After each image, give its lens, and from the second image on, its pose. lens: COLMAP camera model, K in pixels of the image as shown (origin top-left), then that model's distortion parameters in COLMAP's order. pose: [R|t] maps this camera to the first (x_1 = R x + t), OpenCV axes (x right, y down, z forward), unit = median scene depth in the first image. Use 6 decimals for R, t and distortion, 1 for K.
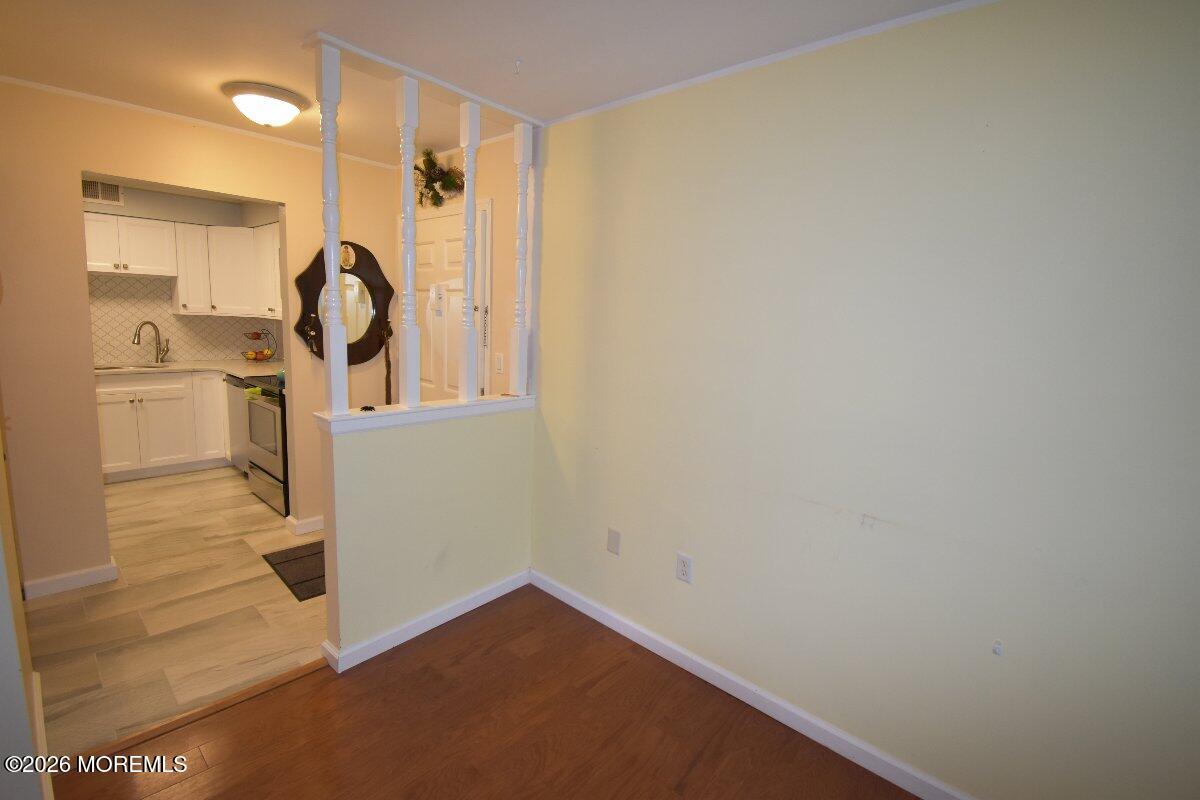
lens RADIAL K [[554.6, 0, 606.3], [0, 554.6, 395.1], [0, 0, 1]] dist [0.001637, -0.010140]
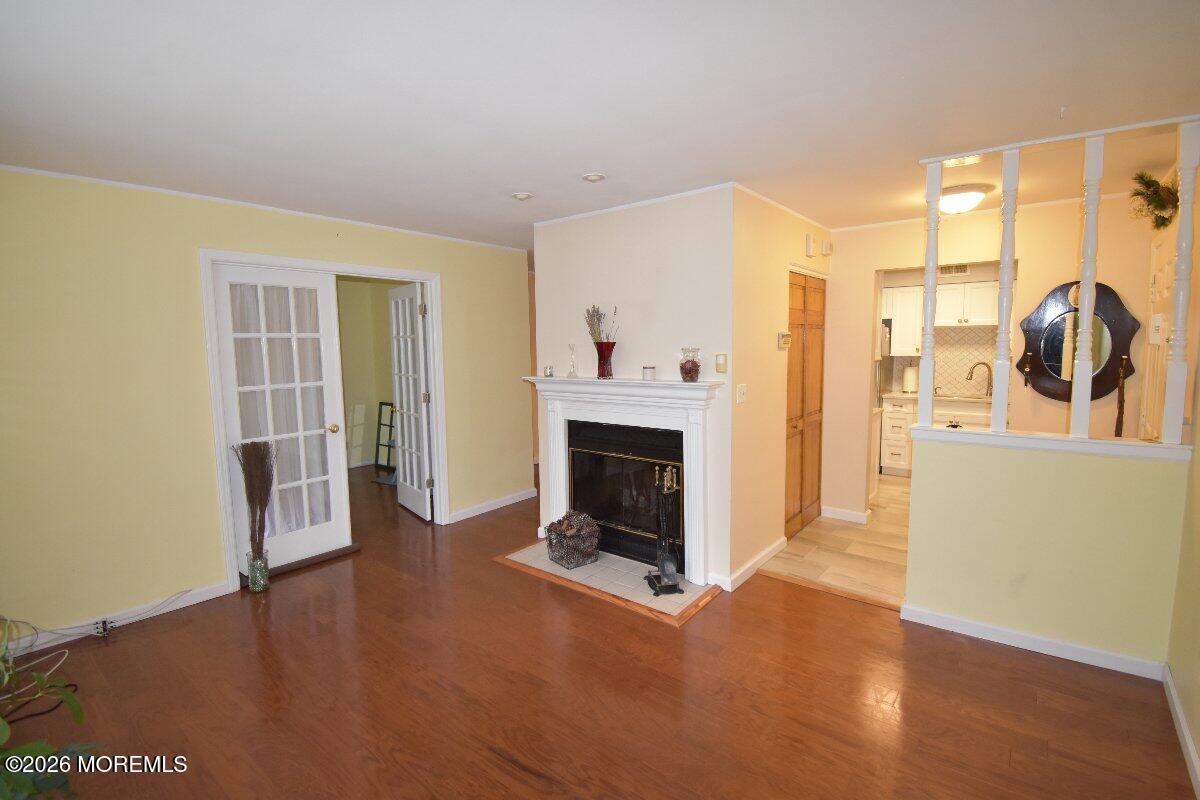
lens RADIAL K [[554.6, 0, 593.9], [0, 554.6, 396.5], [0, 0, 1]] dist [0.001637, -0.010140]
pose [[0.053558, 0.049517, -0.997336, 0.384372], [-0.130401, 0.990564, 0.042178, 0.006136], [0.990014, 0.127795, 0.059510, 0.059100]]
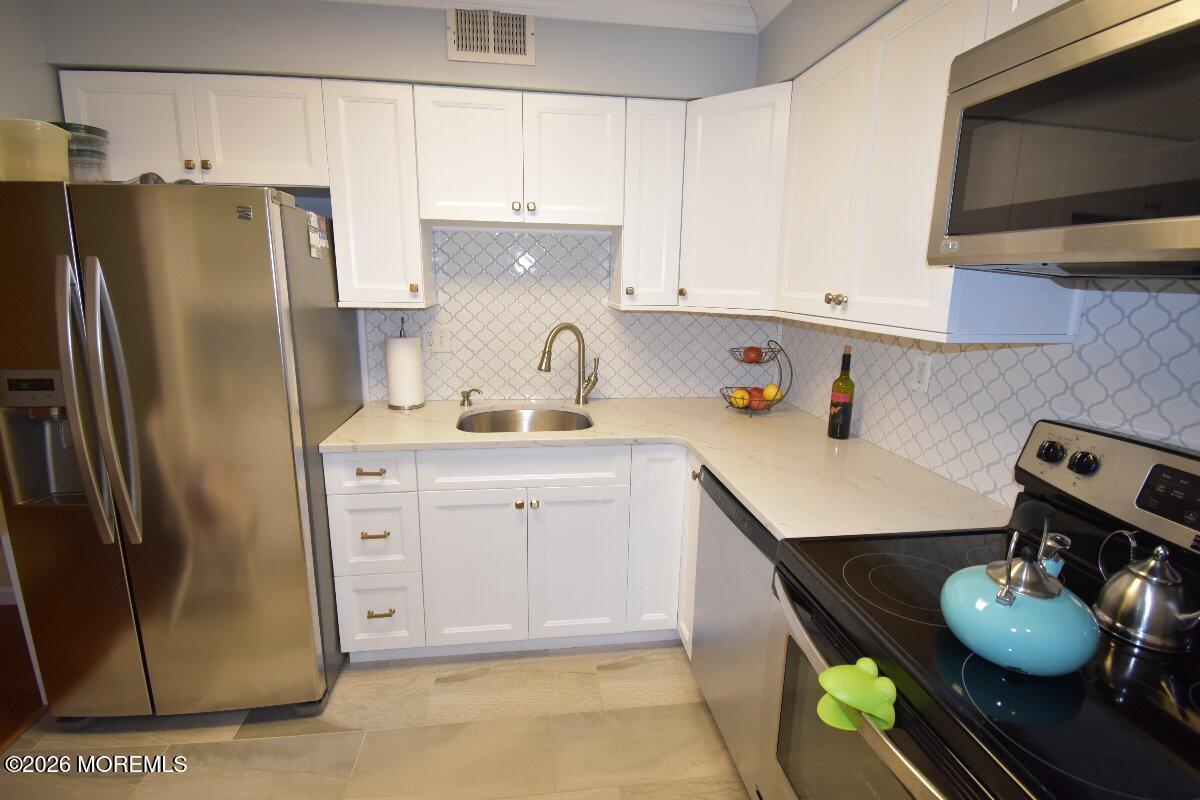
lens RADIAL K [[554.6, 0, 601.8], [0, 554.6, 395.7], [0, 0, 1]] dist [0.001637, -0.010140]
pose [[0.768832, 0.106505, -0.630519, -0.485693], [-0.074807, 0.994242, 0.076727, -0.109857], [0.635061, -0.011823, 0.772372, 0.634978]]
